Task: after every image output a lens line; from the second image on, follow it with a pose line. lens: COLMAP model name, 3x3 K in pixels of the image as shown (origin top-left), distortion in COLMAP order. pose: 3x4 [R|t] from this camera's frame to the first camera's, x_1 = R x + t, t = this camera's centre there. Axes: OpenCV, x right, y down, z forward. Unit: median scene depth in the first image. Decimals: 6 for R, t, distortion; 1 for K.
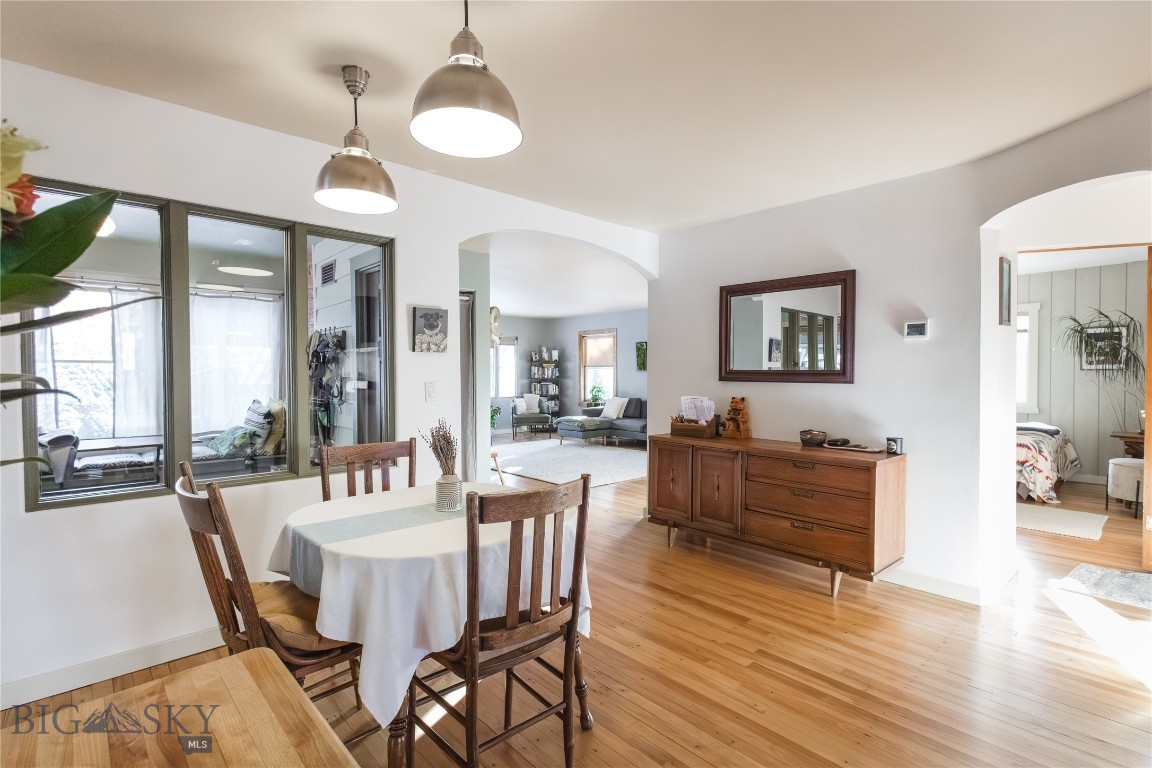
lens RADIAL K [[548.0, 0, 574.6], [0, 548.0, 377.1], [0, 0, 1]] dist [-0.000929, 0.000514]
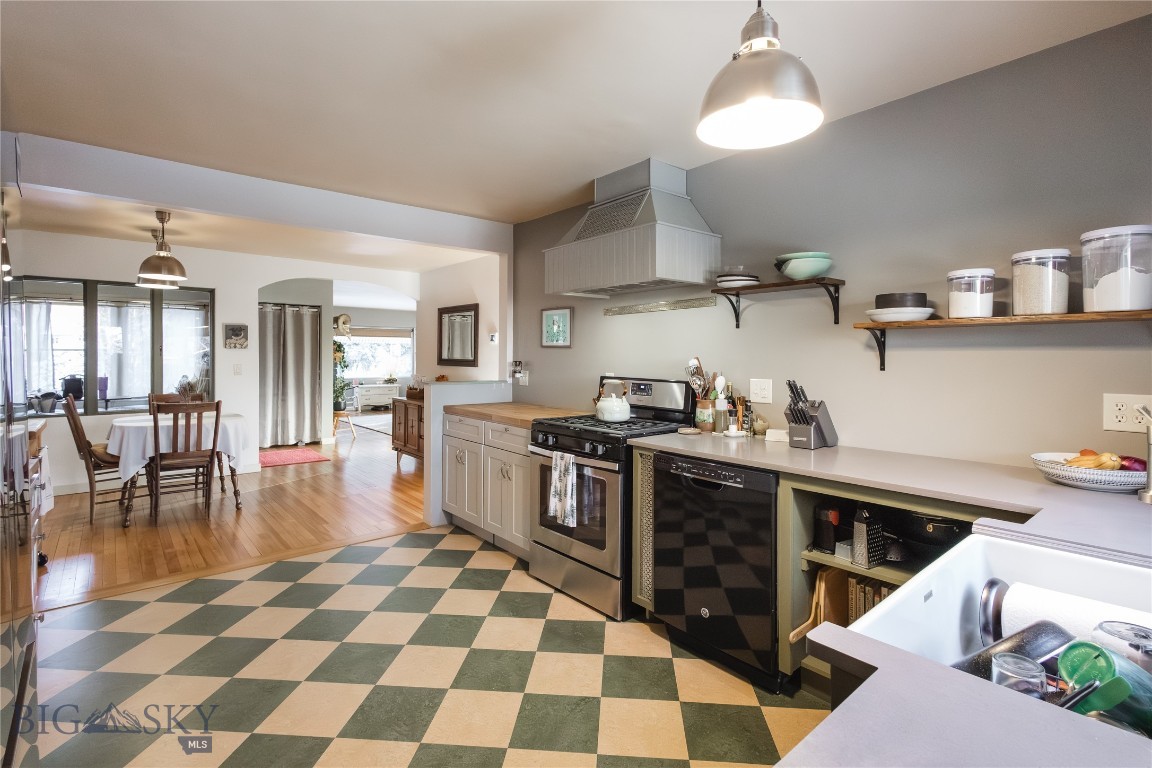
lens RADIAL K [[548.0, 0, 601.7], [0, 548.0, 352.9], [0, 0, 1]] dist [-0.000929, 0.000514]
pose [[0.999308, 0.007096, -0.036499, 0.972117], [-0.007426, 0.999933, -0.008909, -0.021682], [0.036433, 0.009174, 0.999294, -0.756241]]
